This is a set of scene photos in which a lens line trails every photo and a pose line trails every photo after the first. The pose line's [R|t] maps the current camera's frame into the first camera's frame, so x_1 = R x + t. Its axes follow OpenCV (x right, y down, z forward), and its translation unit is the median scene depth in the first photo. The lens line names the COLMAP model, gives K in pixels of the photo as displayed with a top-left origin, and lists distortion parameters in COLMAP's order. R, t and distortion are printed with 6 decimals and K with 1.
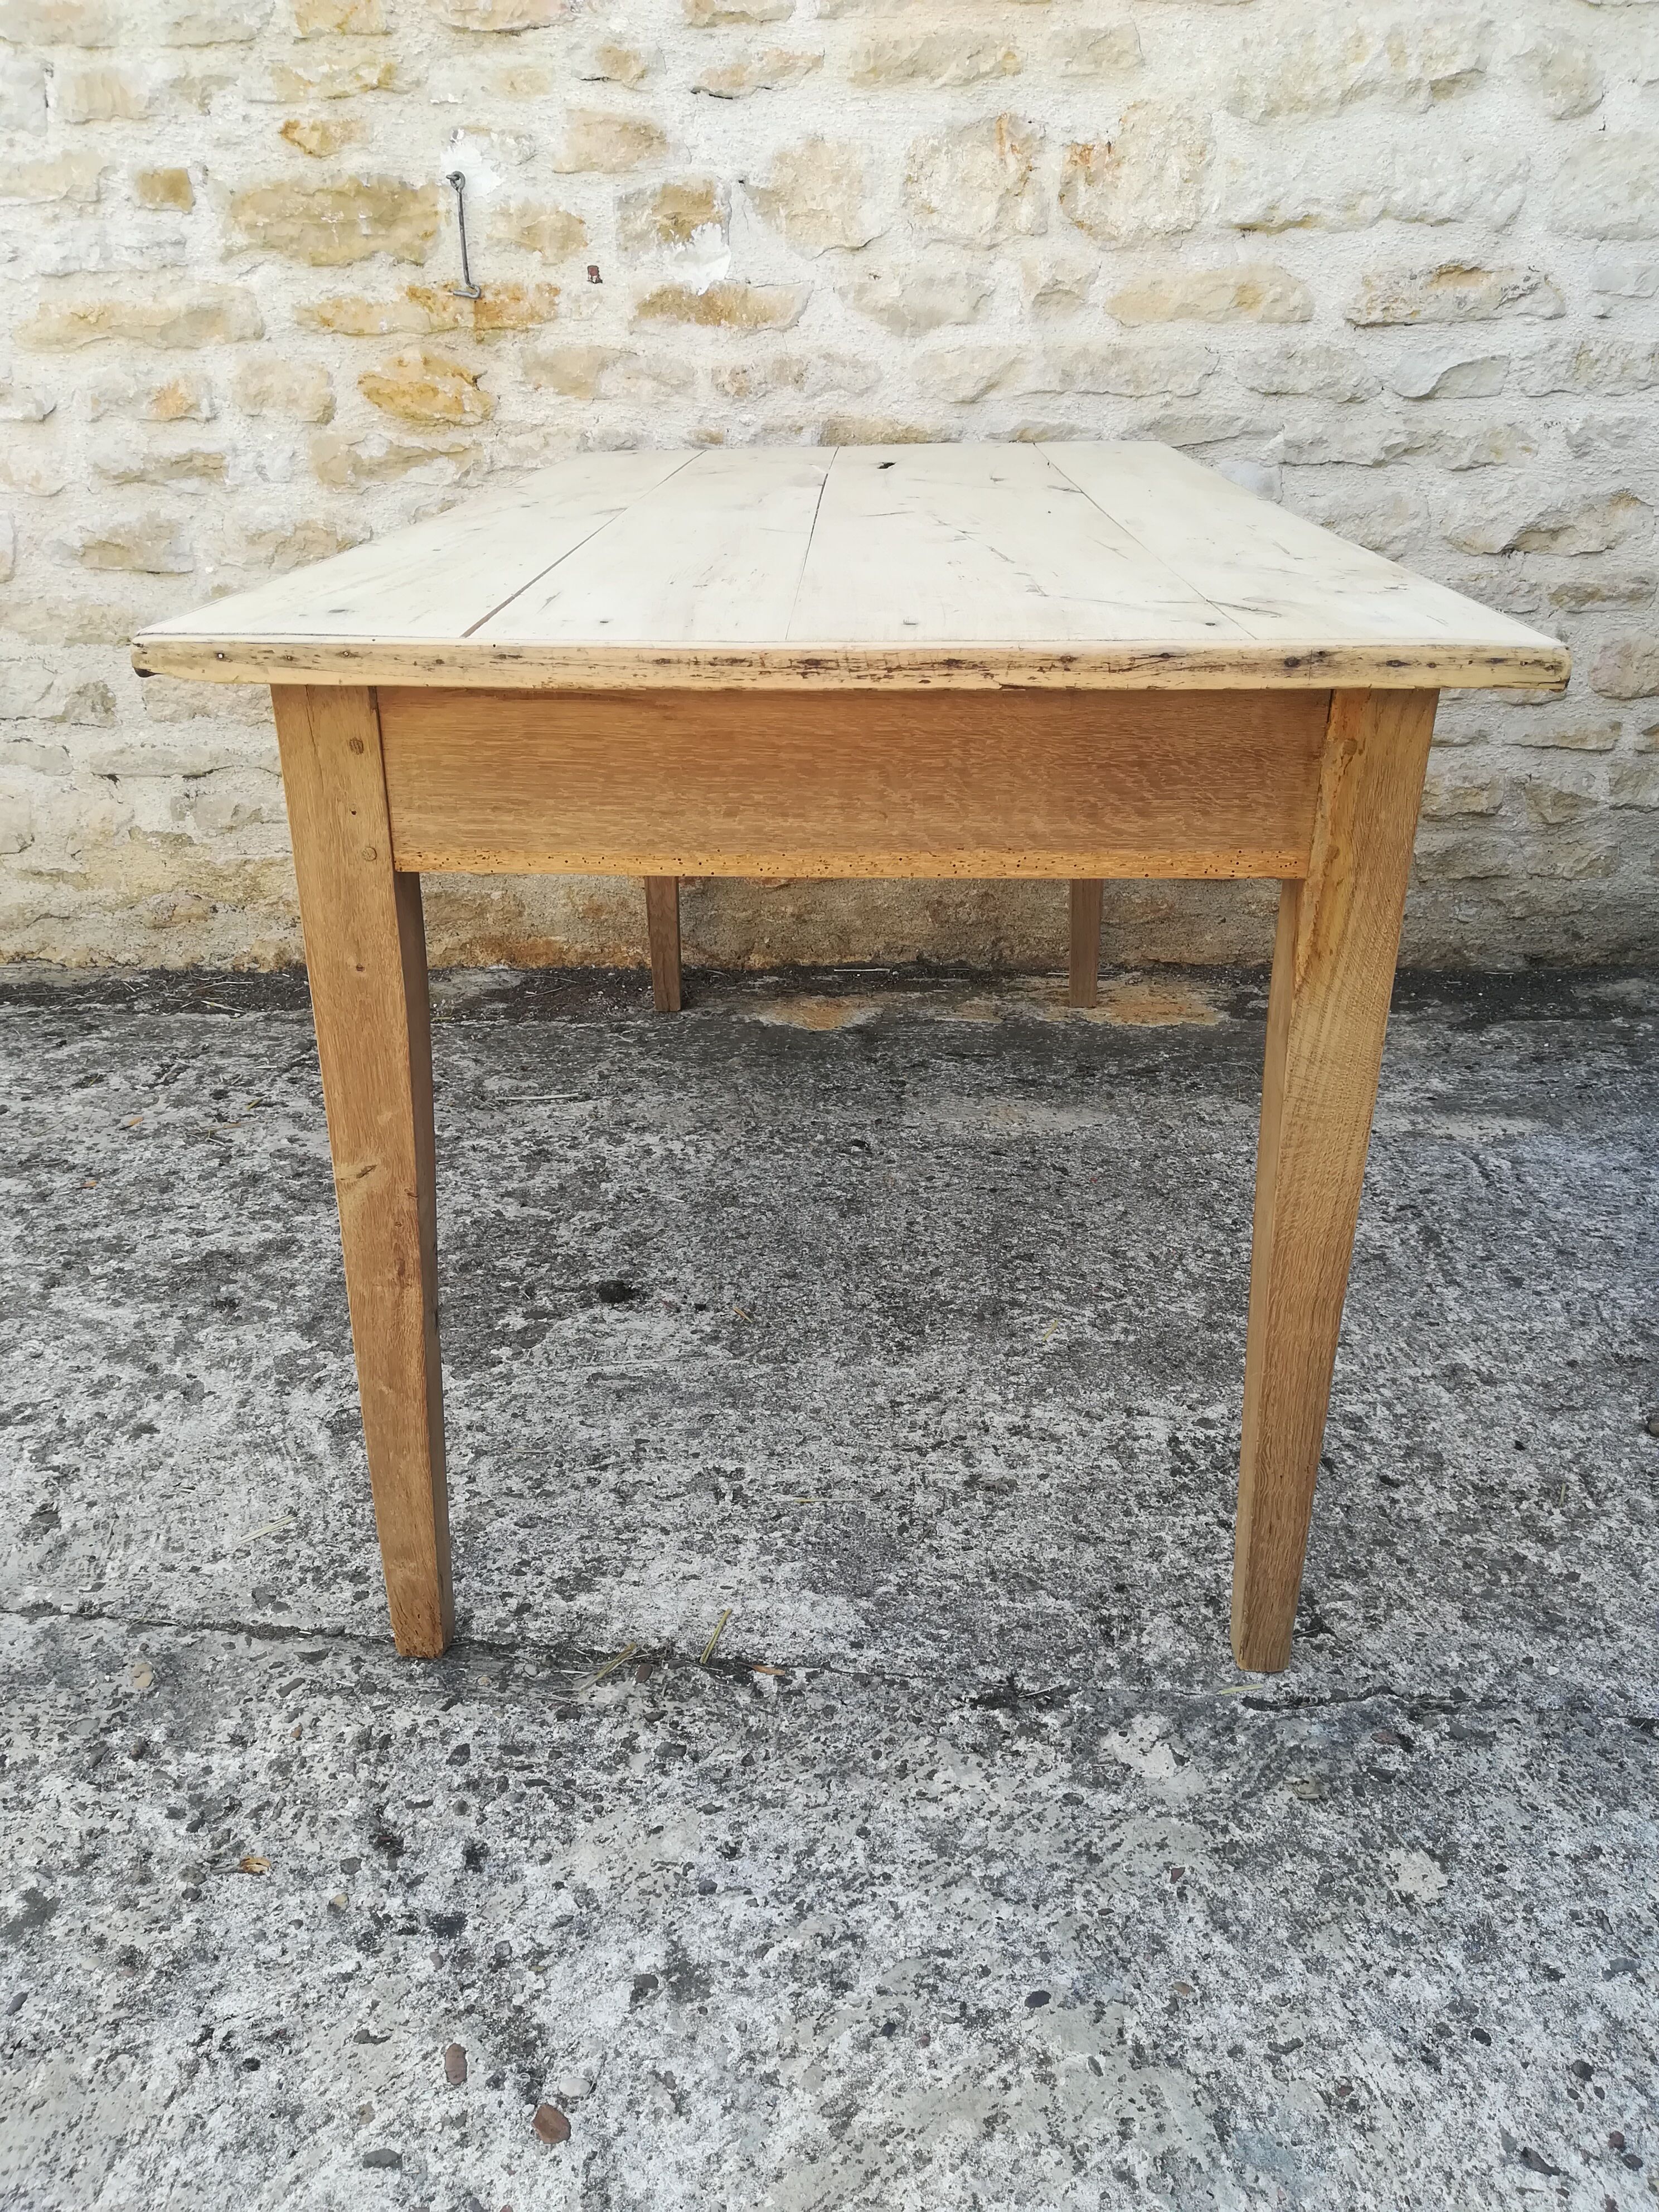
lens RADIAL K [[1738.9, 0, 813.1], [0, 1738.9, 1112.1], [0, 0, 1]] dist [0.052181, -0.086142]
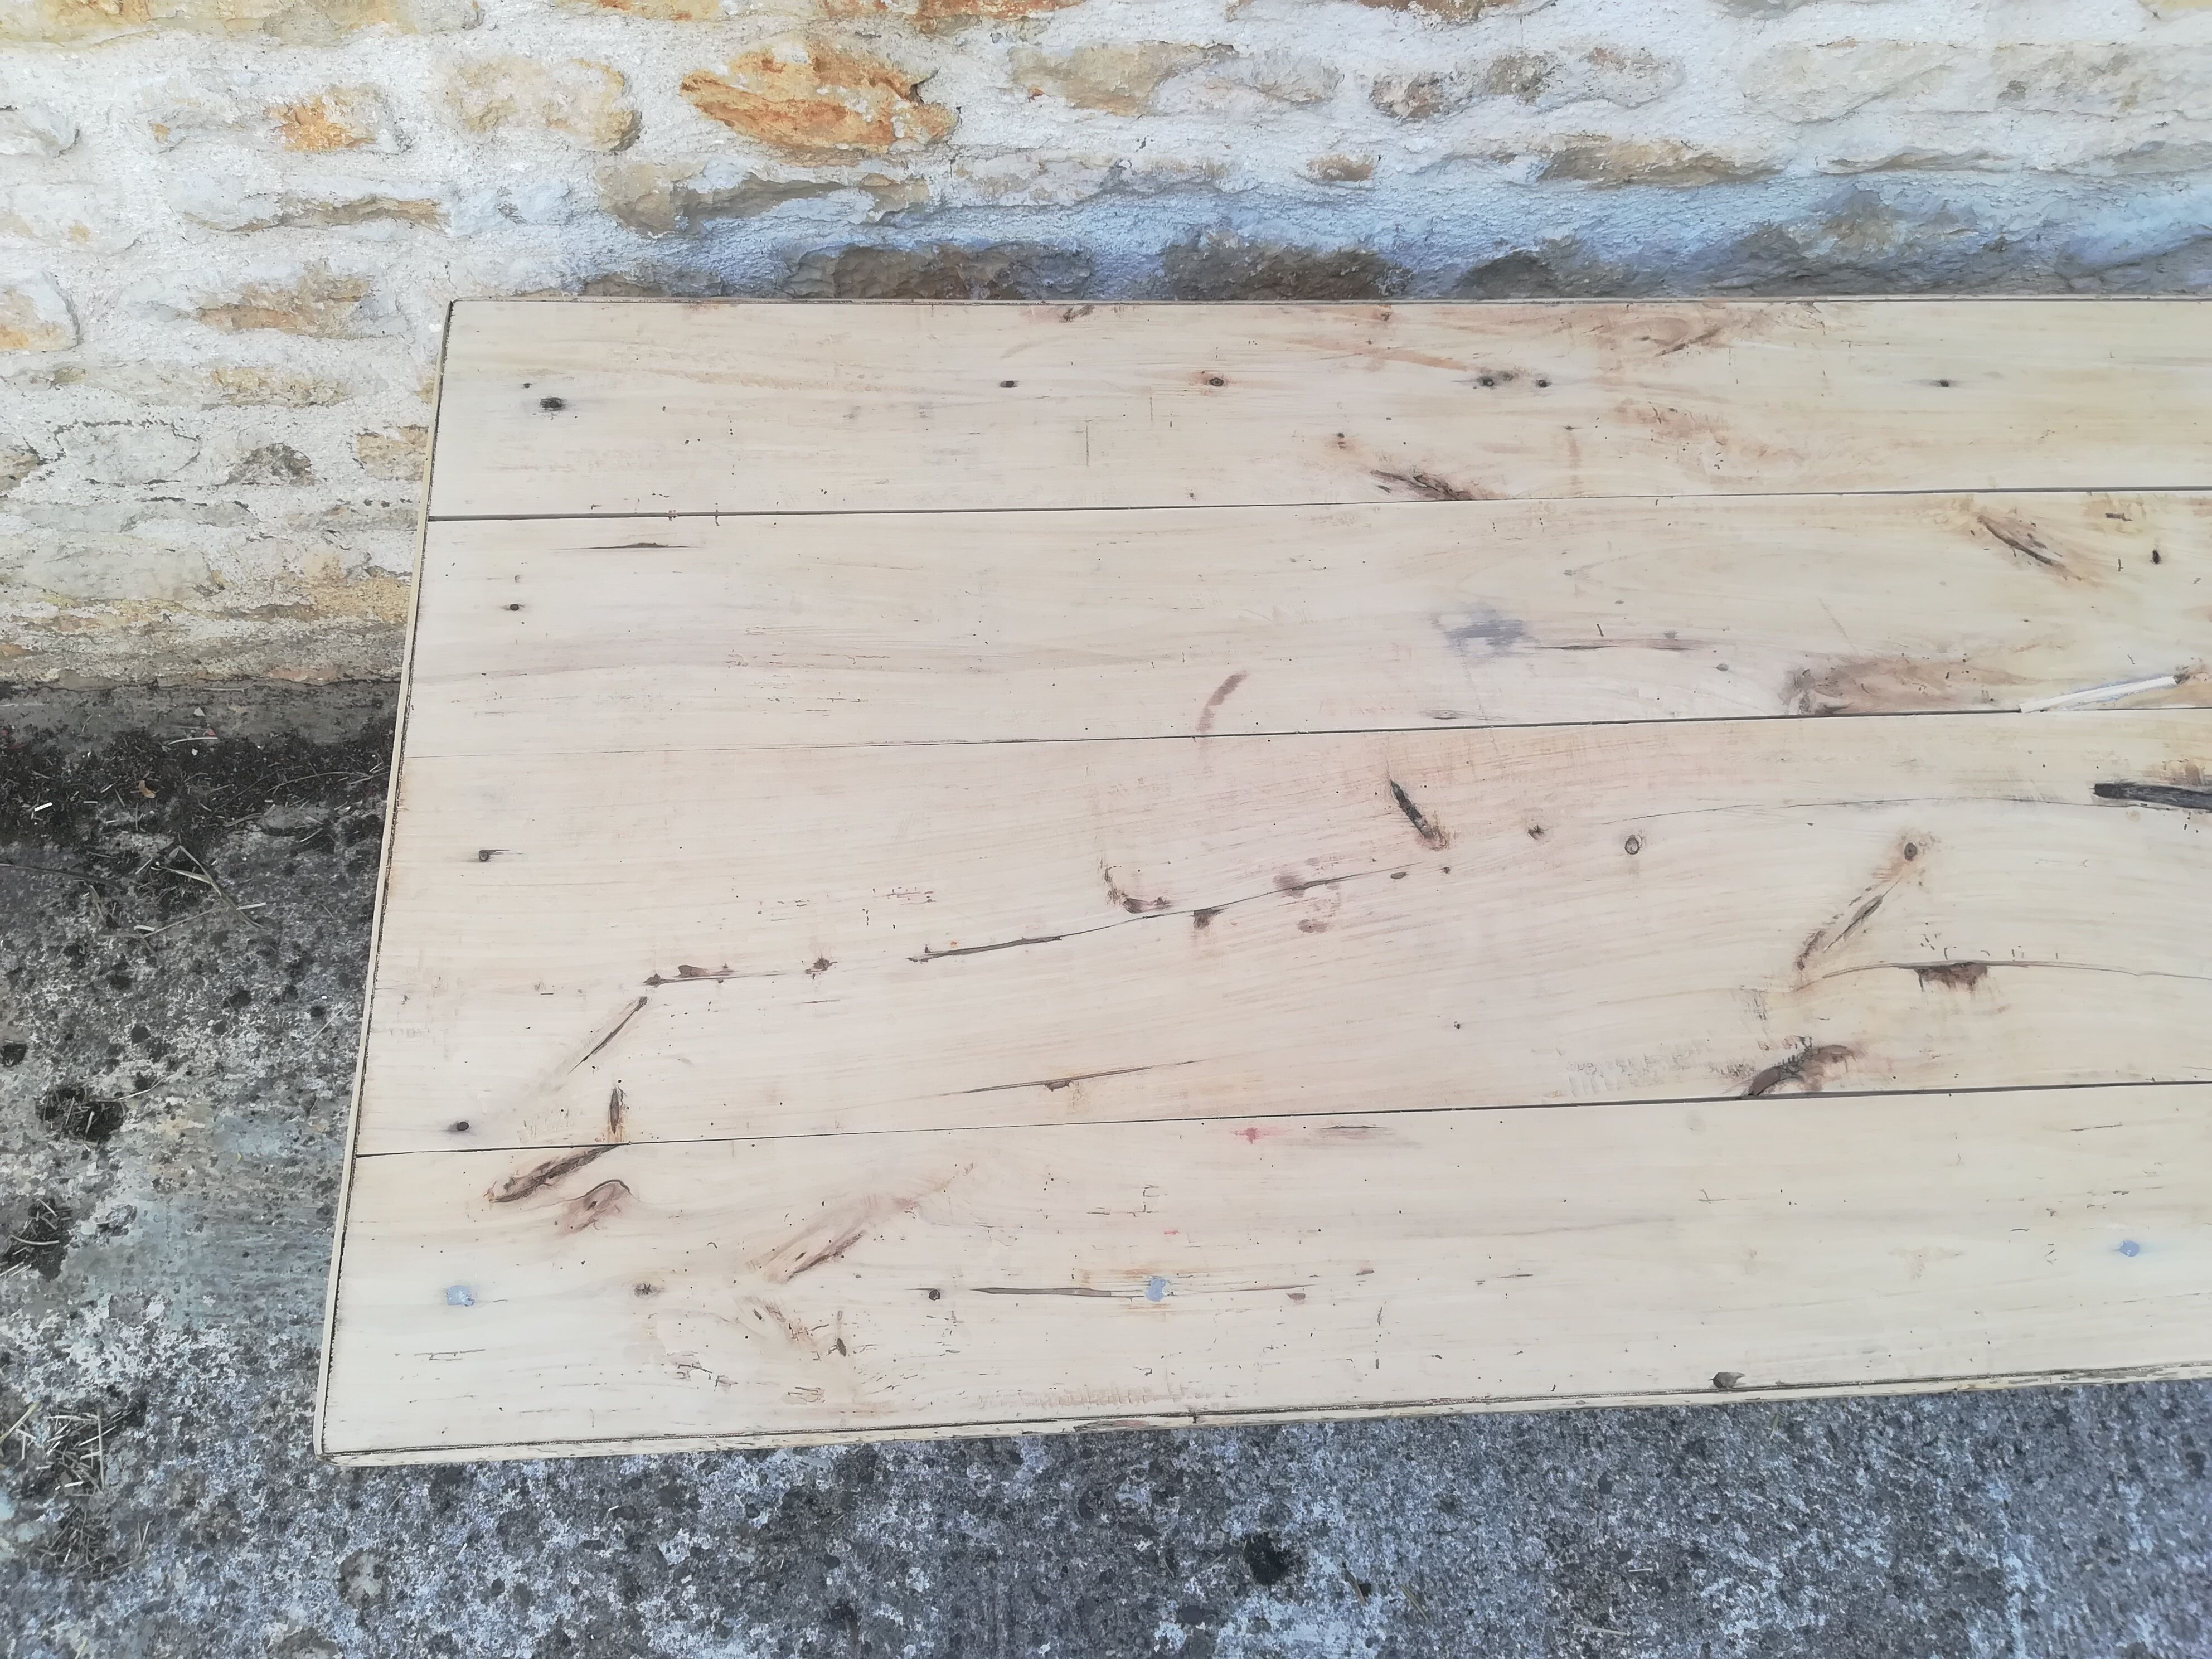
lens RADIAL K [[1738.9, 0, 1106.6], [0, 1738.9, 855.4], [0, 0, 1]] dist [0.052181, -0.086142]
pose [[0.994483, -0.061535, 0.084952, -0.216123], [-0.014786, 0.719545, 0.694289, -0.682513], [-0.103849, -0.691714, 0.714665, 0.521677]]
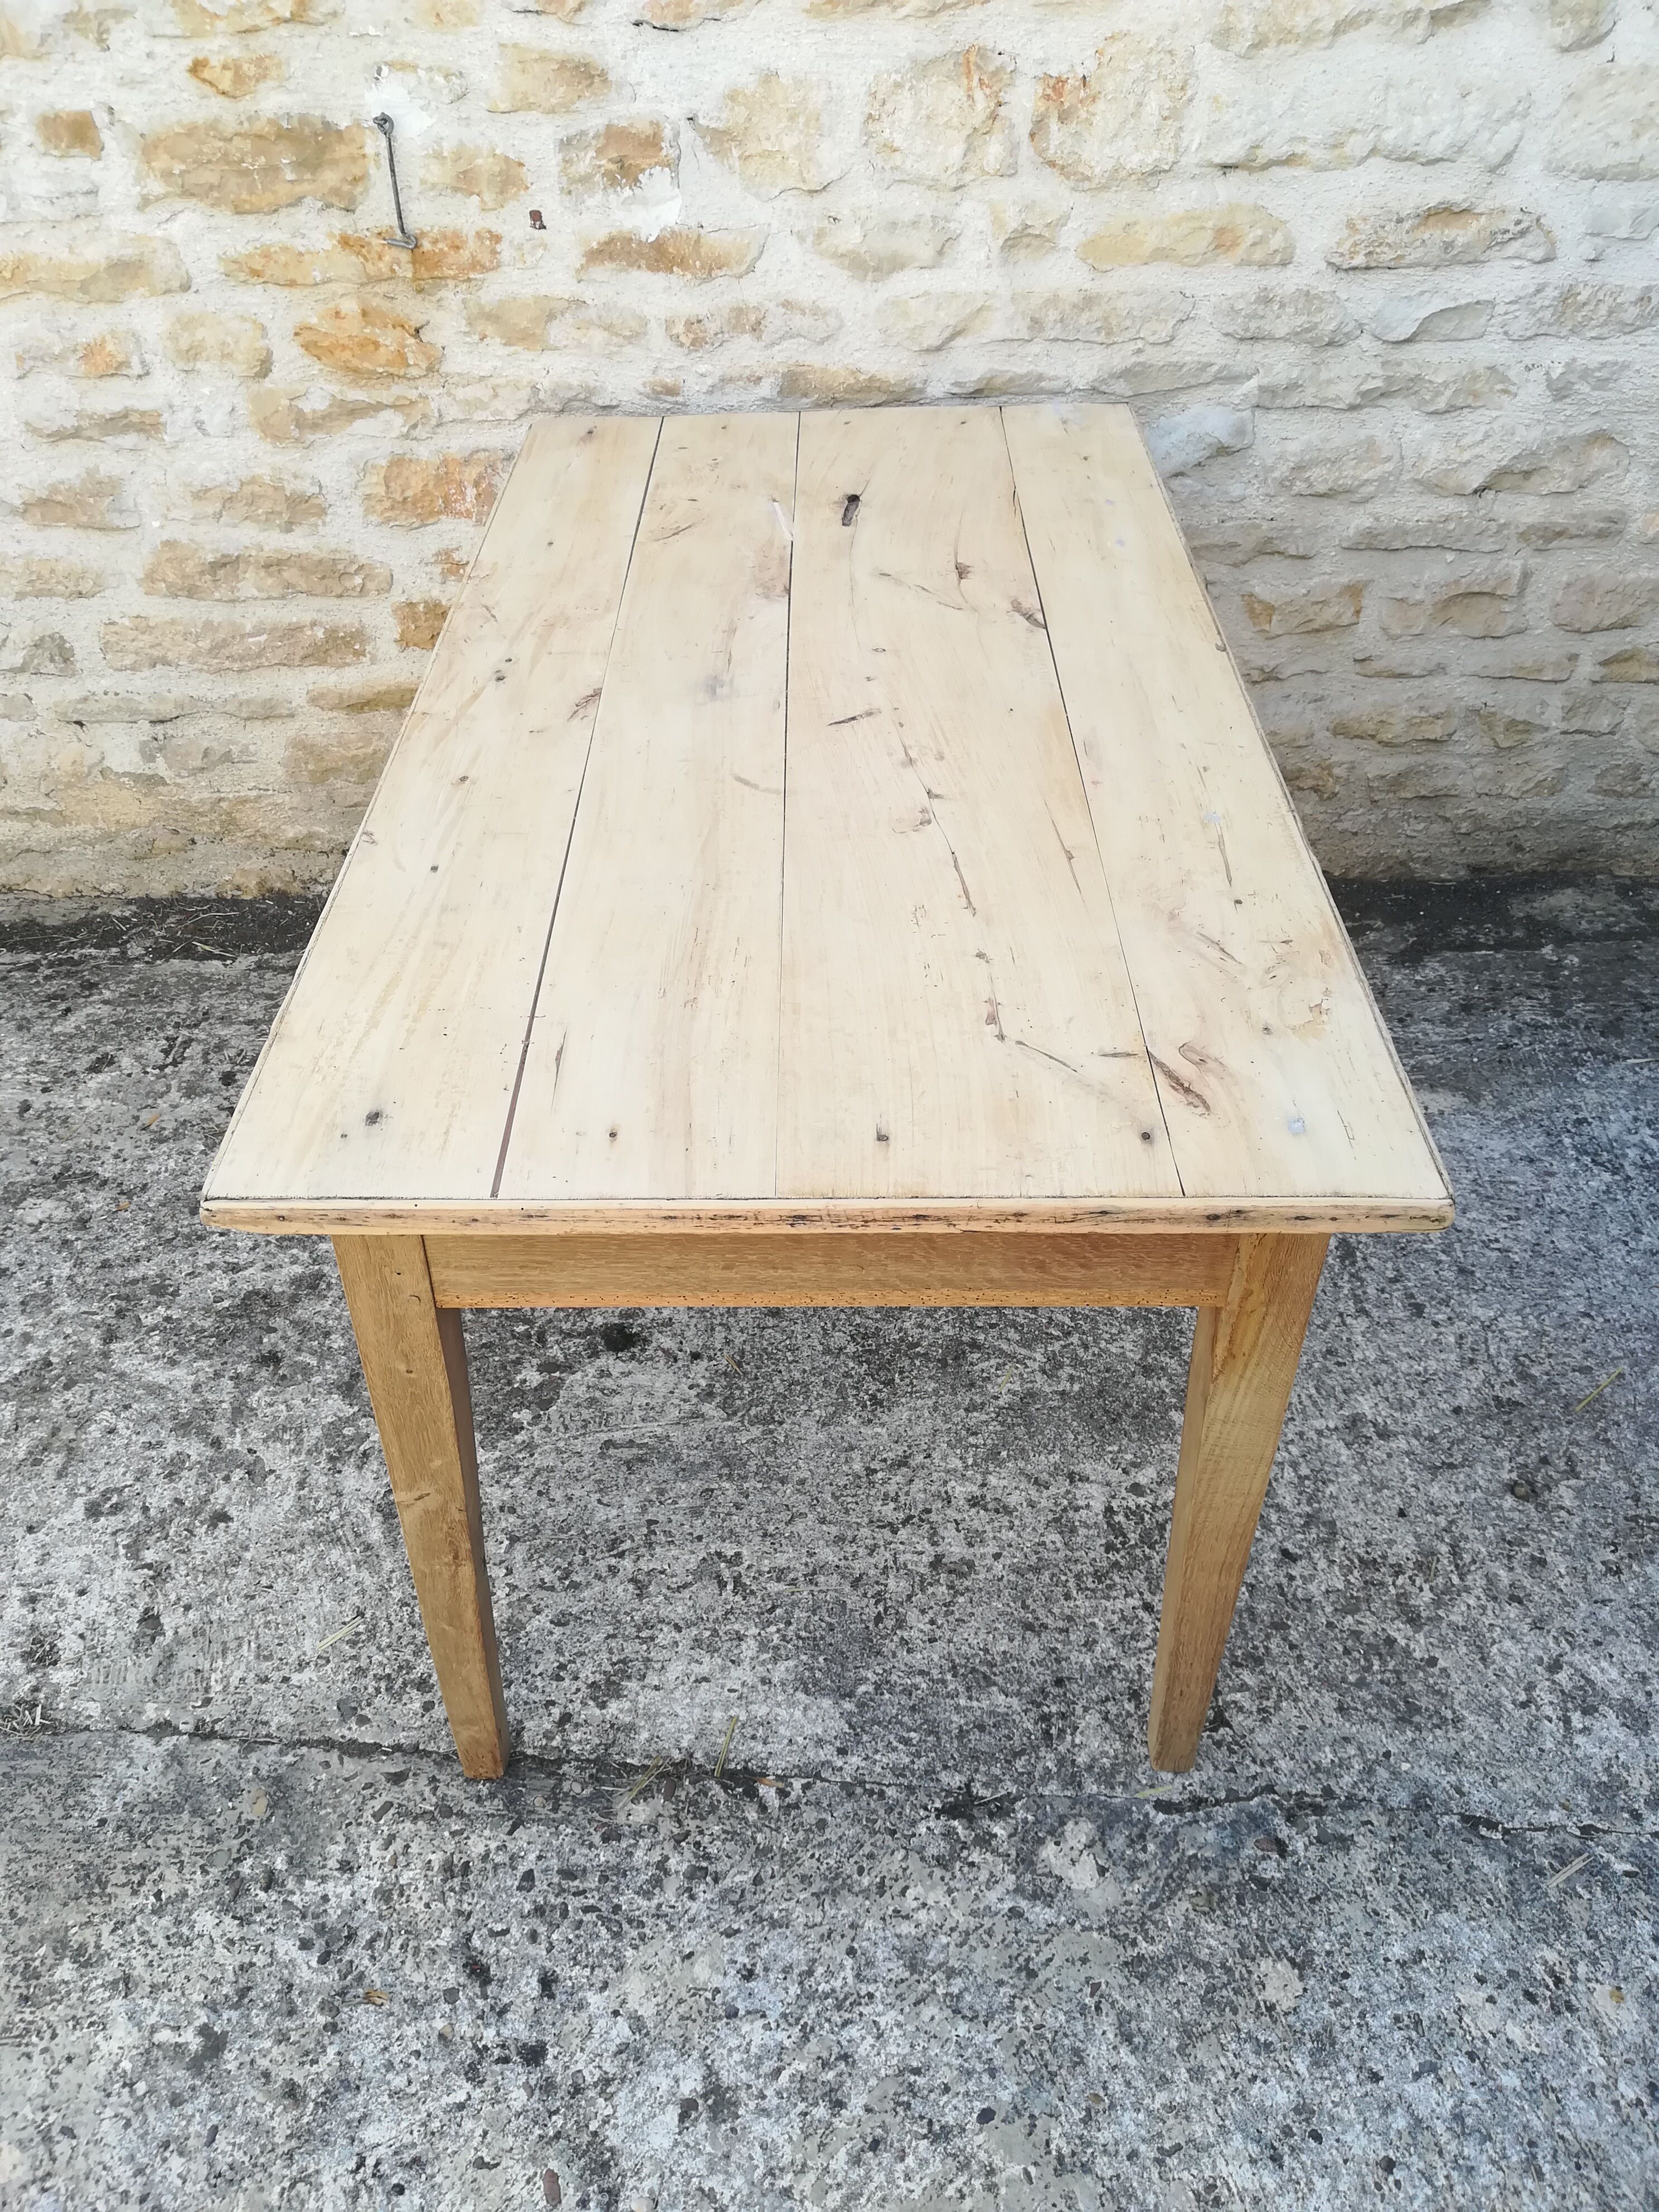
lens RADIAL K [[1738.9, 0, 812.3], [0, 1738.9, 1117.7], [0, 0, 1]] dist [0.052181, -0.086142]
pose [[0.999599, -0.022921, 0.016600, -0.003787], [0.017863, 0.965950, 0.258112, -0.274192], [-0.021951, -0.257712, 0.965972, -0.040633]]
